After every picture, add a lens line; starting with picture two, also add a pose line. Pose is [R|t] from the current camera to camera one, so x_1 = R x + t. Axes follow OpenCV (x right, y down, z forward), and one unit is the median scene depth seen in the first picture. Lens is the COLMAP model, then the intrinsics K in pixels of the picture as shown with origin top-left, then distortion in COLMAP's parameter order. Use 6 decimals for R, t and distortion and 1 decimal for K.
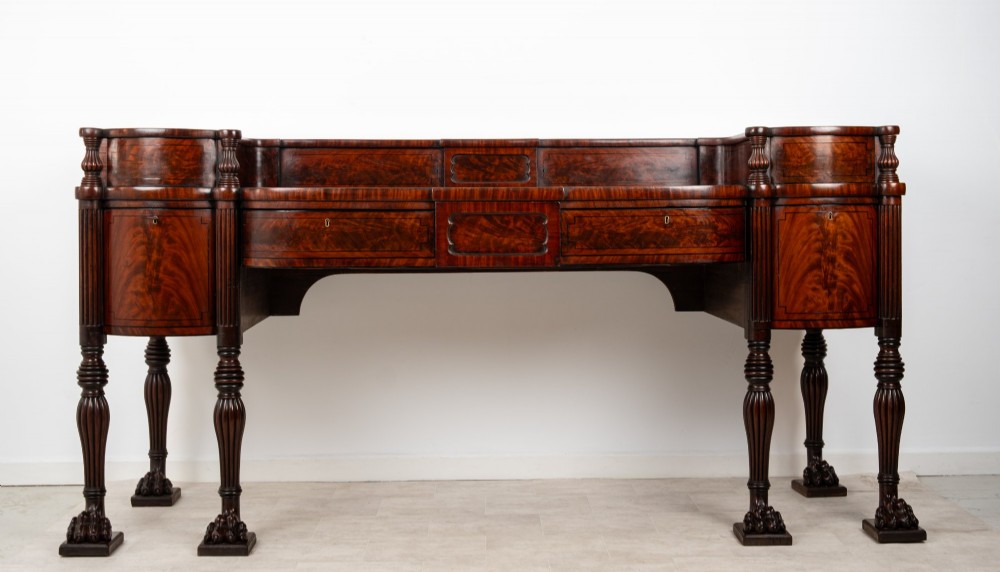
lens RADIAL K [[1248.0, 0, 506.3], [0, 1248.0, 223.9], [0, 0, 1]] dist [-0.022784, 0.000000]
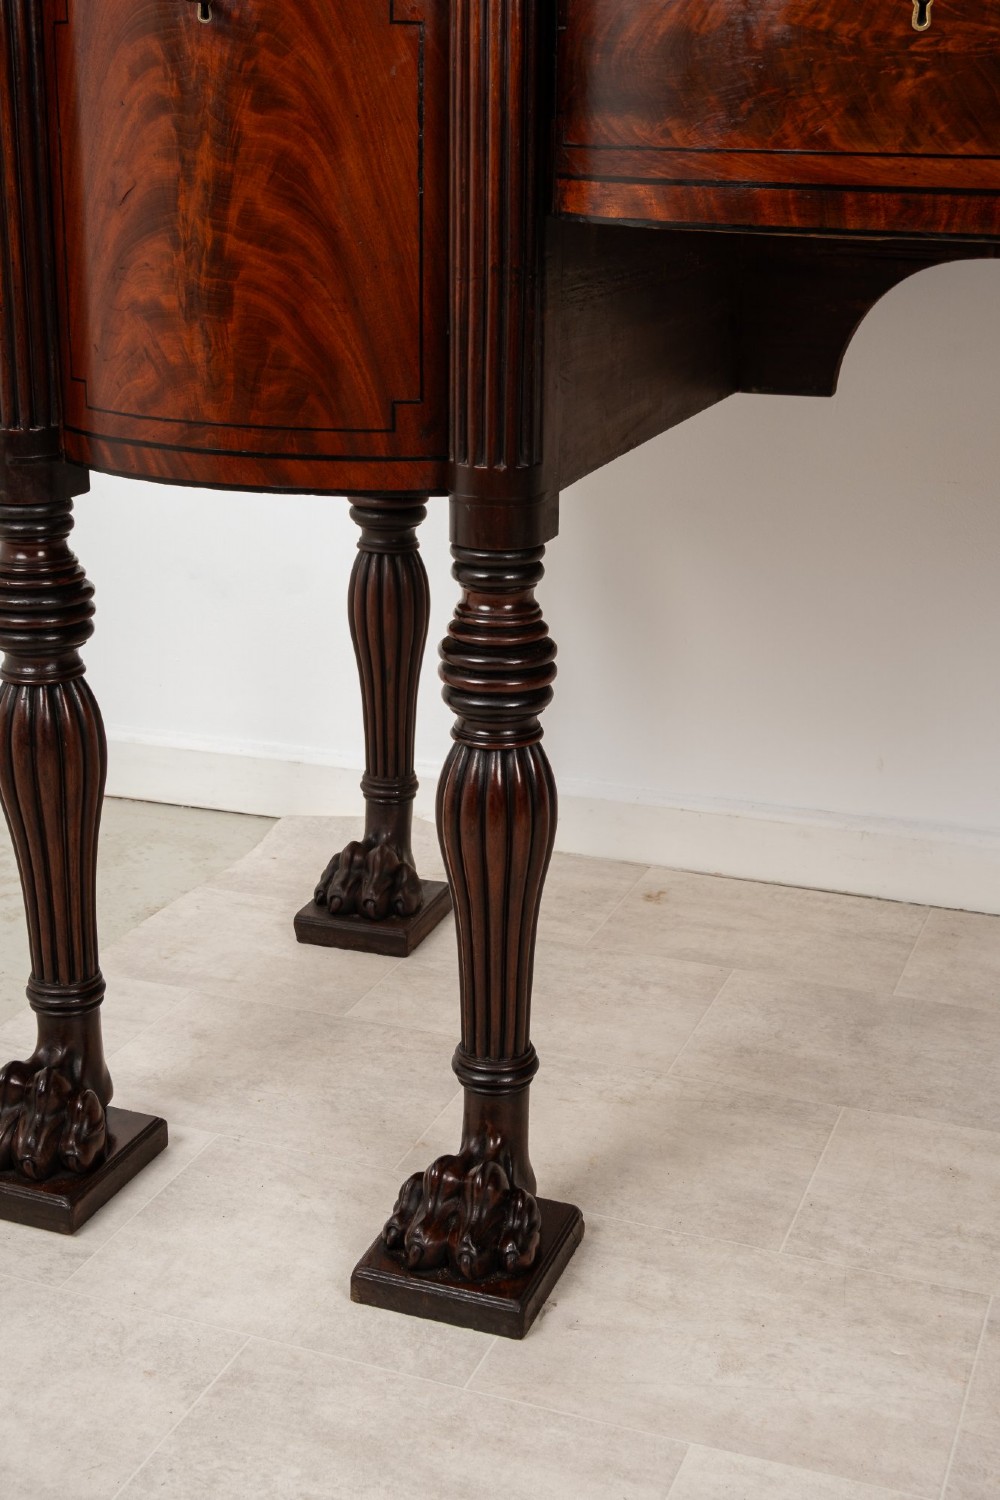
lens RADIAL K [[1907.5, 0, 536.6], [0, 1907.5, 762.6], [0, 0, 1]] dist [-0.053243, 0.000000]
pose [[0.930412, 0.131735, -0.342023, -0.078891], [-0.019741, 0.949831, 0.312139, 0.020374], [0.365983, -0.283667, 0.886335, 0.653507]]
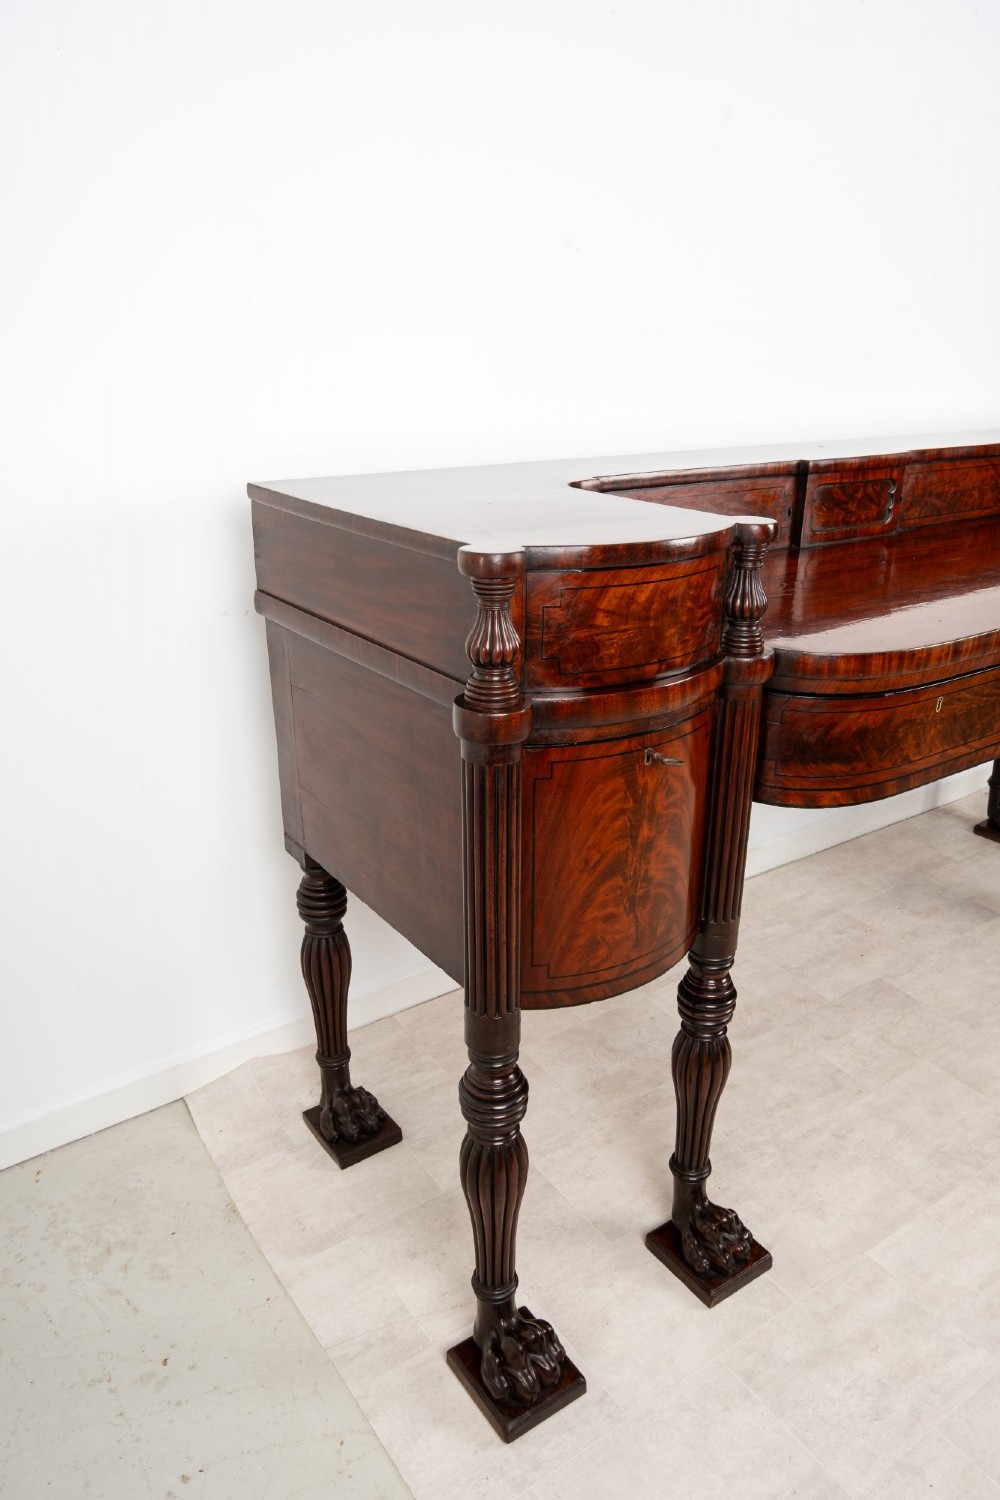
lens RADIAL K [[1049.9, 0, 512.0], [0, 1049.9, 762.3], [0, 0, 1]] dist [-0.036379, 0.003457]
pose [[0.839088, -0.199180, 0.506220, -0.496290], [-0.004610, 0.927921, 0.372747, -0.132872], [-0.543976, -0.315102, 0.777689, 0.737196]]
